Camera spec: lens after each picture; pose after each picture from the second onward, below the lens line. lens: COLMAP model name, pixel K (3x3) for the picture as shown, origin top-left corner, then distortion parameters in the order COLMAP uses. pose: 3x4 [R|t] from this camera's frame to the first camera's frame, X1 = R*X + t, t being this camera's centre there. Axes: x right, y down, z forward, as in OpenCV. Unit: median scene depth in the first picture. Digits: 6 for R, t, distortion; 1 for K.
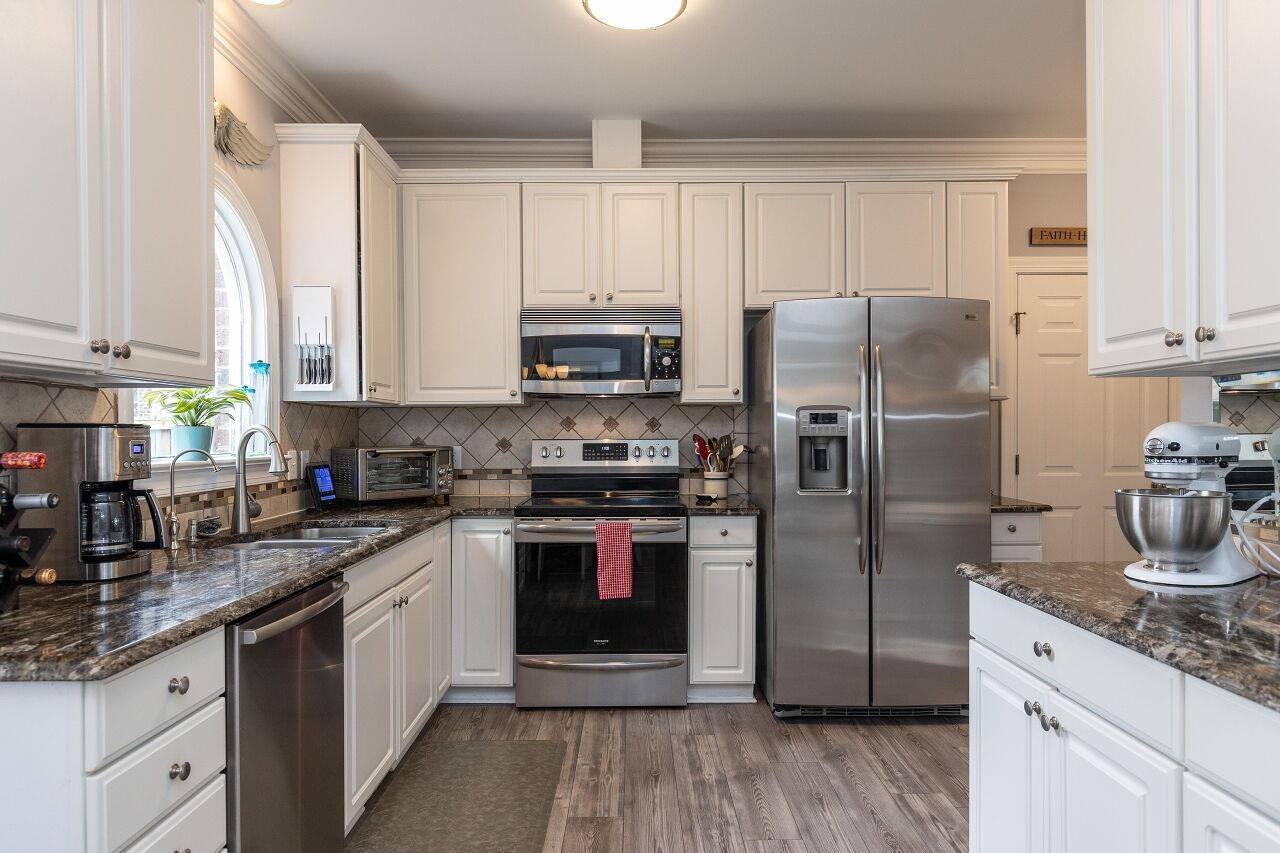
lens RADIAL K [[774.8, 0, 641.3], [0, 774.8, 440.6], [0, 0, 1]] dist [0.003324, 0.000625]
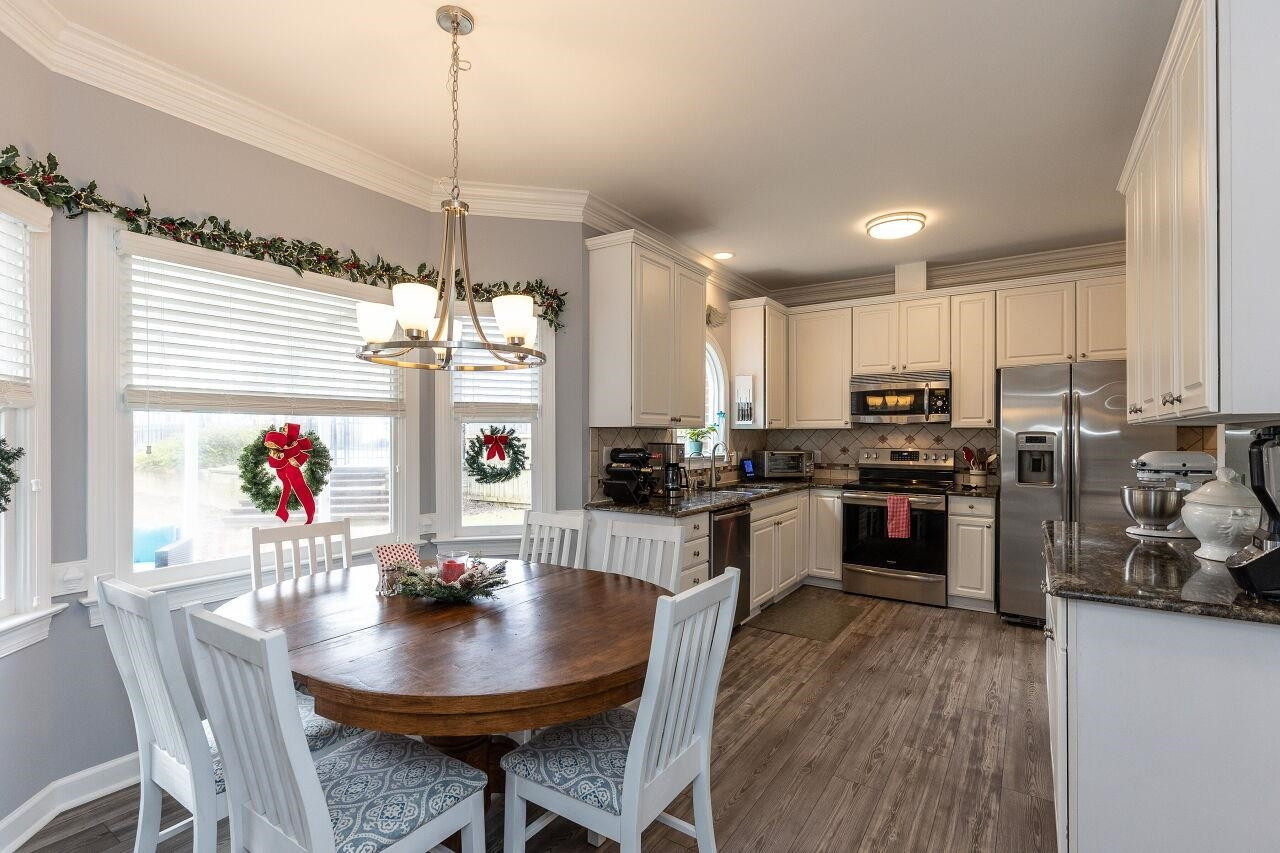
lens RADIAL K [[590.1, 0, 639.9], [0, 590.1, 432.4], [0, 0, 1]] dist [0.000394, 0.000022]
pose [[0.827409, 0.005680, -0.561570, 0.237244], [-0.012584, 0.999885, -0.008428, -0.022469], [0.561458, 0.014040, 0.827386, -0.473098]]
